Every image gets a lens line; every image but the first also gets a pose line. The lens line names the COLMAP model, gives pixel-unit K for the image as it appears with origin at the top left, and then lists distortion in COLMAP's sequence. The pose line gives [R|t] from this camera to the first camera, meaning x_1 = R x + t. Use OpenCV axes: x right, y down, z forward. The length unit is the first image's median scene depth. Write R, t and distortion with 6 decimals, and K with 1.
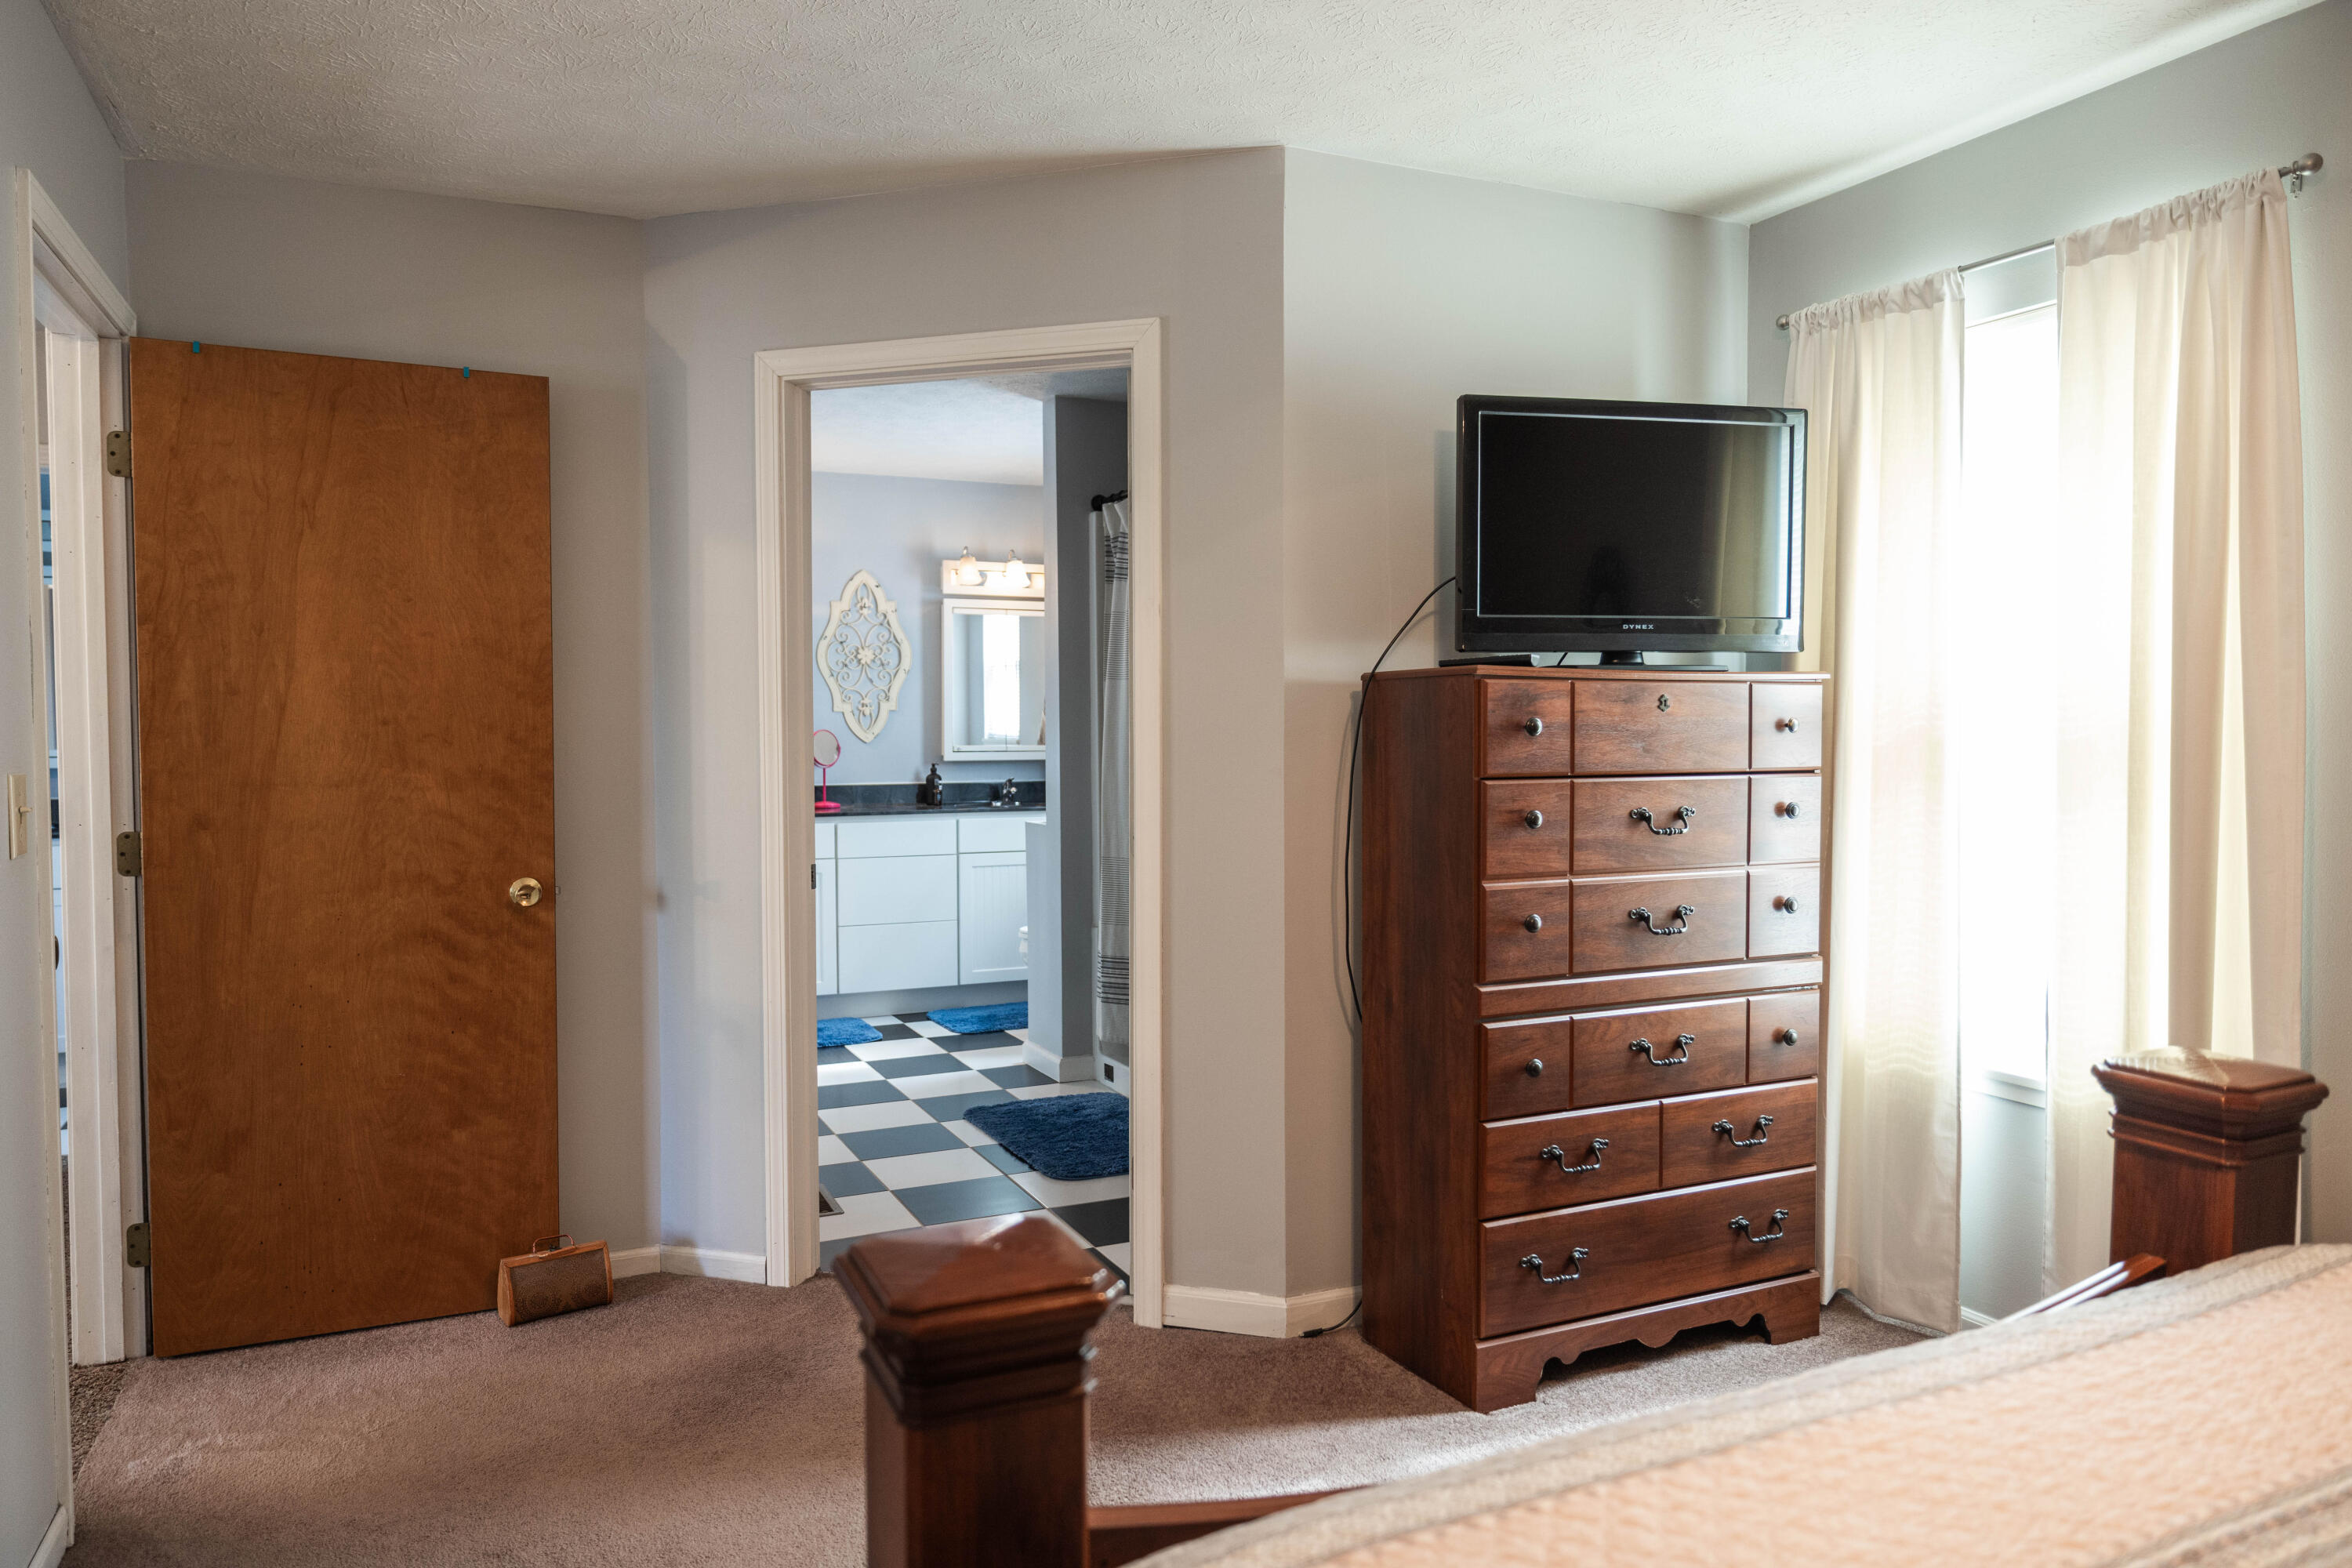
lens RADIAL K [[1552.6, 0, 1180.9], [0, 1552.6, 786.1], [0, 0, 1]] dist [-0.000128, -0.000629]
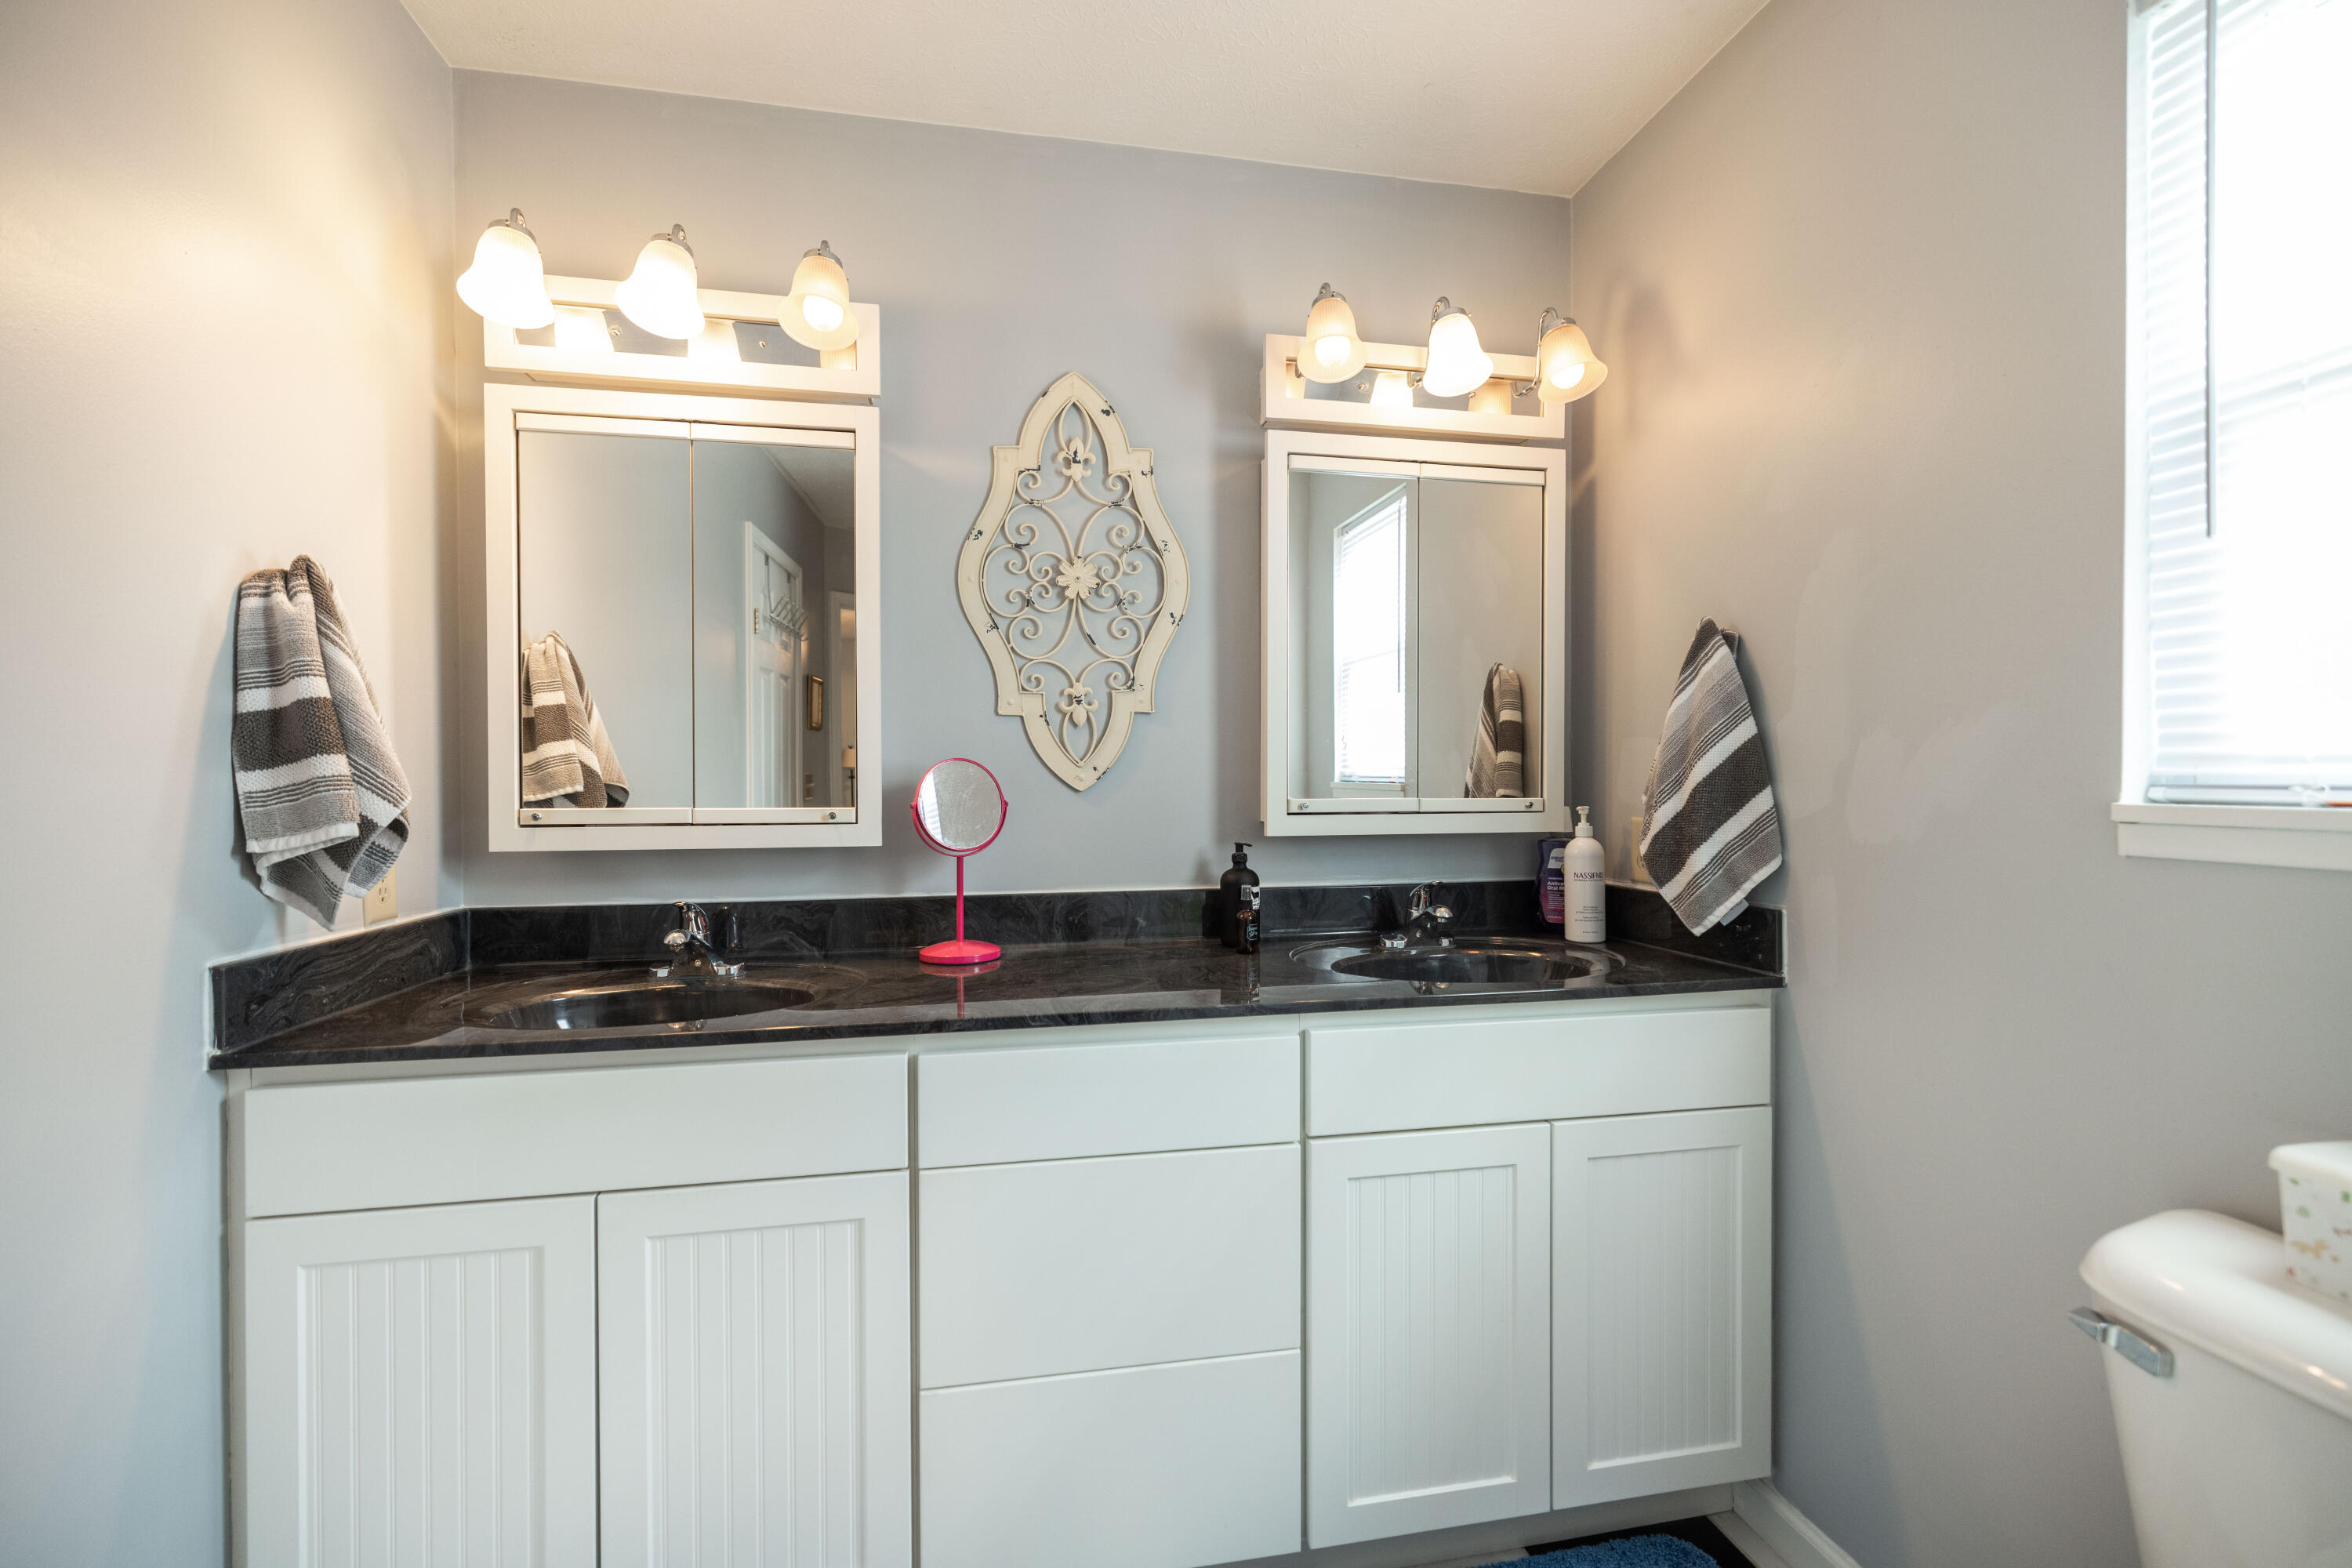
lens RADIAL K [[986.8, 0, 1173.7], [0, 986.8, 789.5], [0, 0, 1]] dist [0.001394, -0.000169]
pose [[0.968369, 0.001407, -0.249517, -0.112255], [-0.007258, 0.999720, -0.022529, -0.022494], [0.249416, 0.023627, 0.968108, 0.749310]]
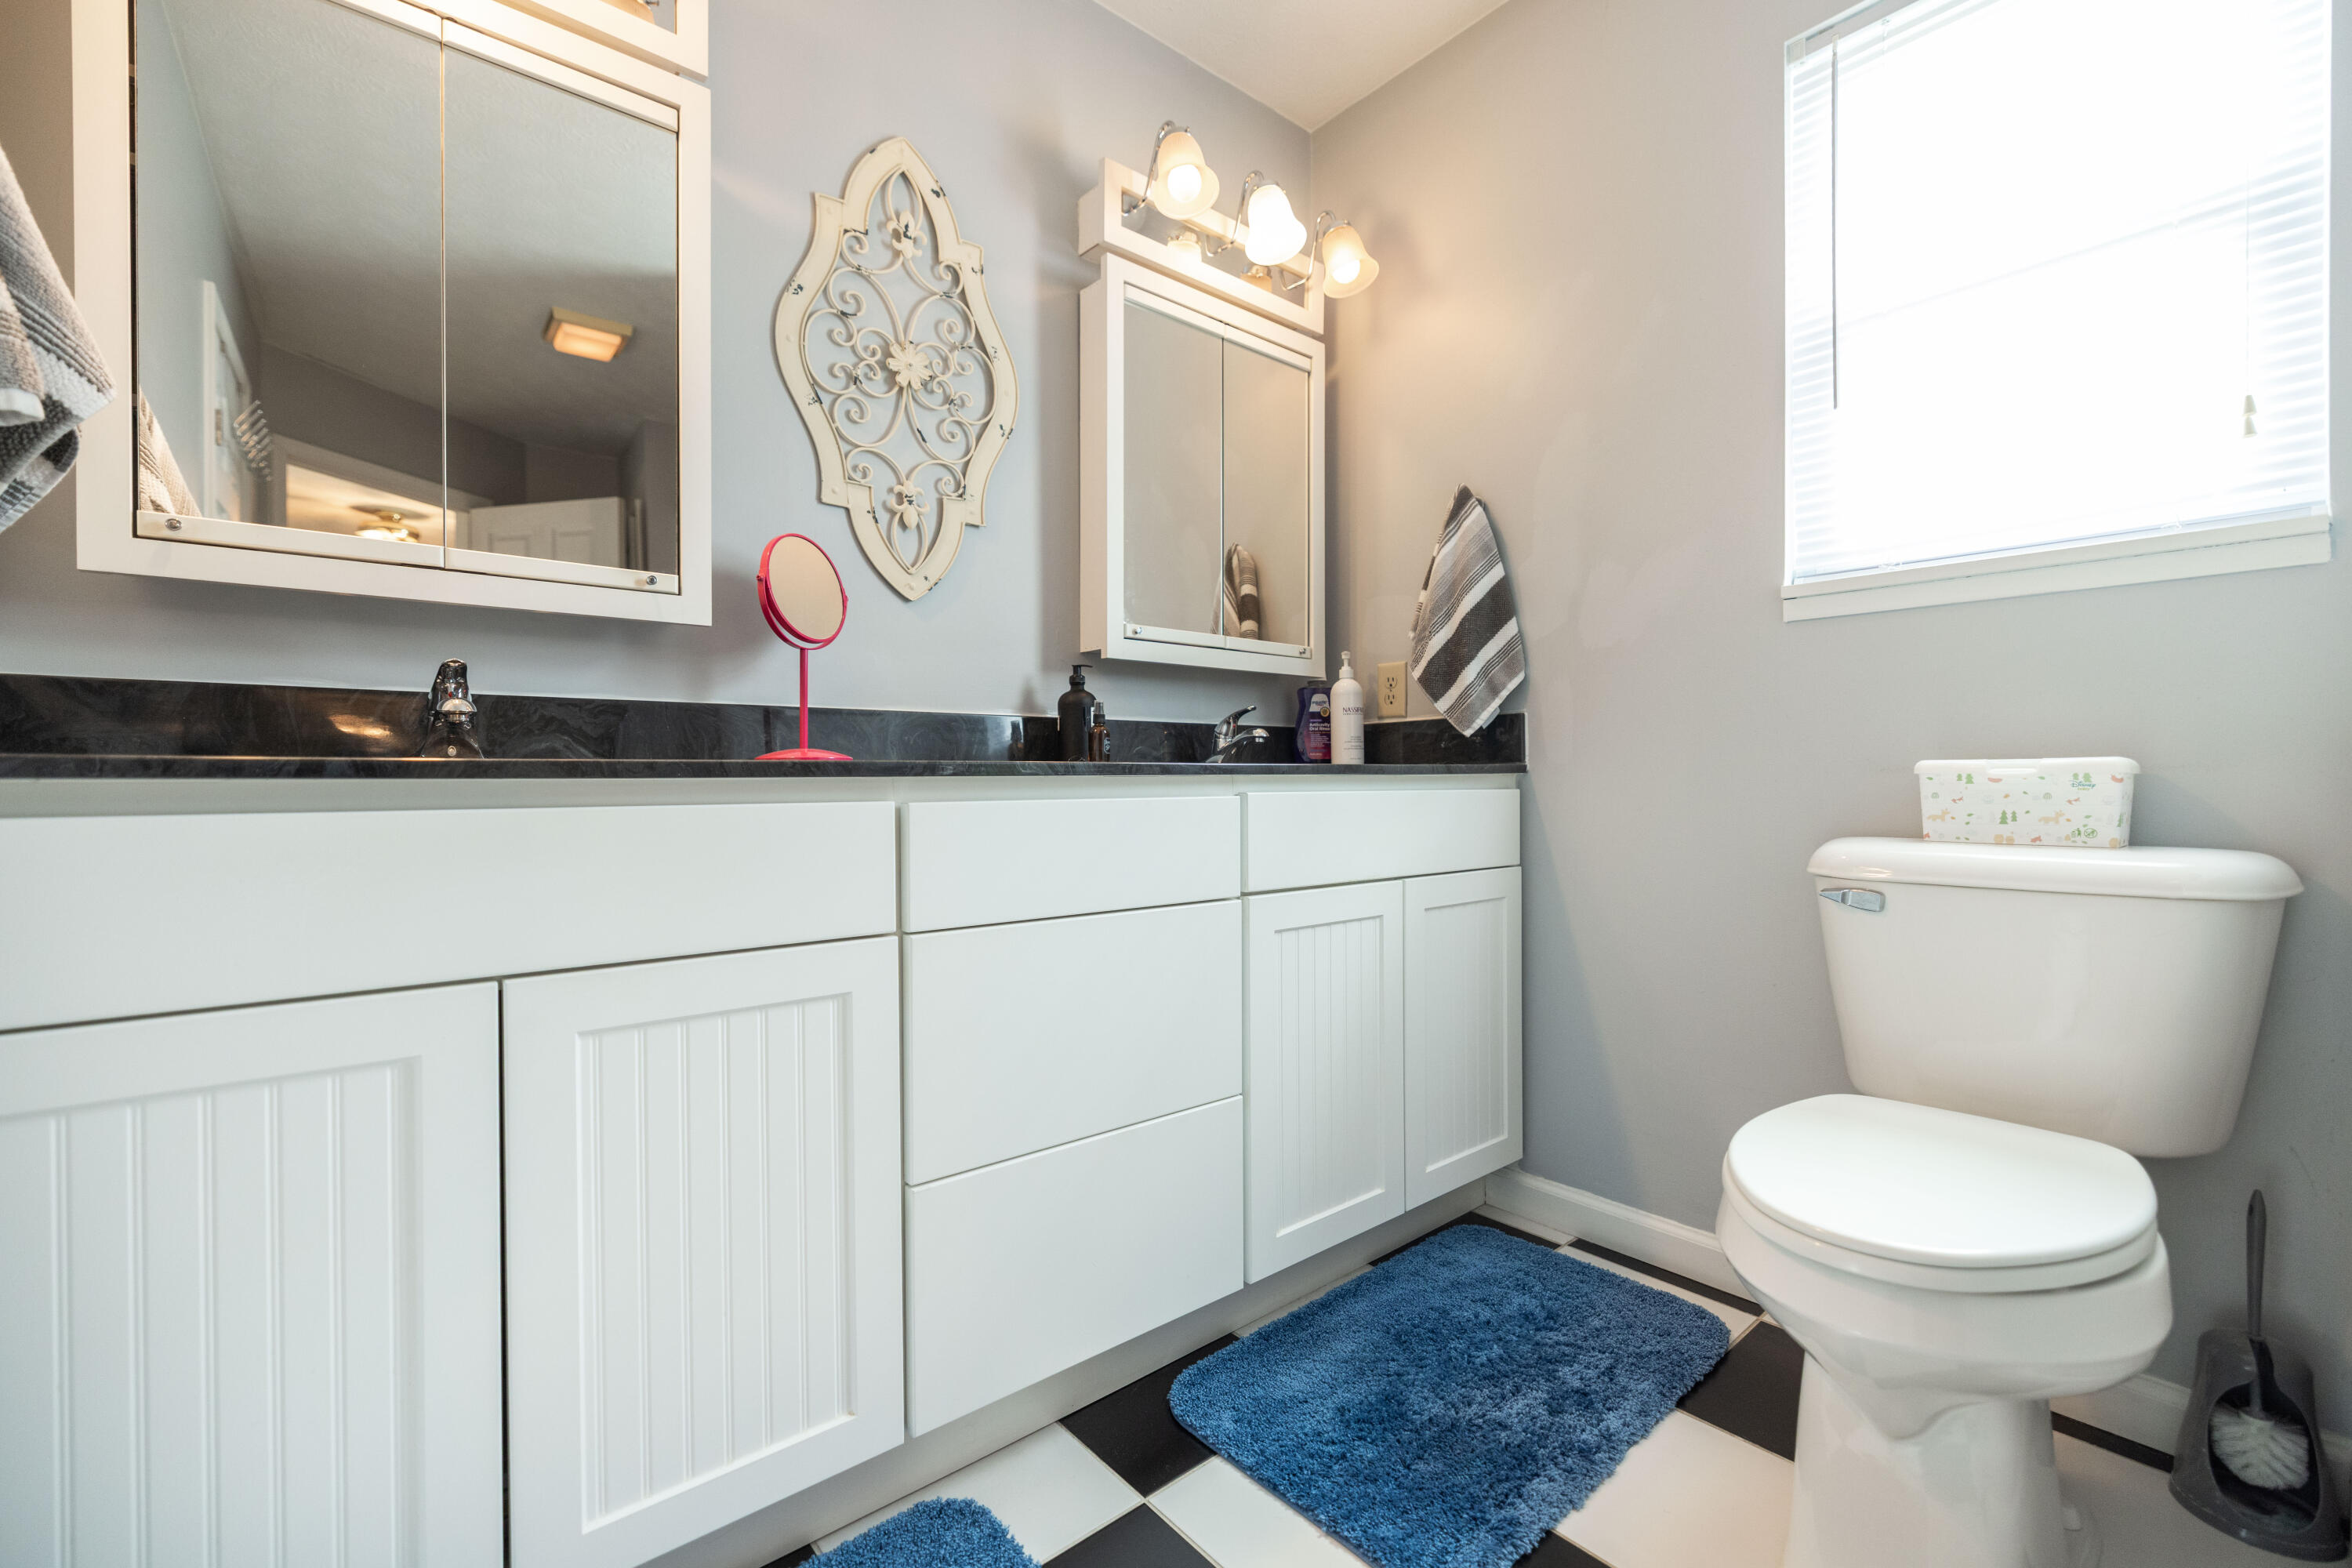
lens RADIAL K [[1001.5, 0, 1188.8], [0, 1001.5, 785.0], [0, 0, 1]] dist [0.000084, -0.000219]
pose [[0.965204, -0.005358, 0.261443, -0.199957], [0.012910, 0.999547, -0.027177, 0.023975], [-0.261179, 0.029607, 0.964836, 0.747209]]
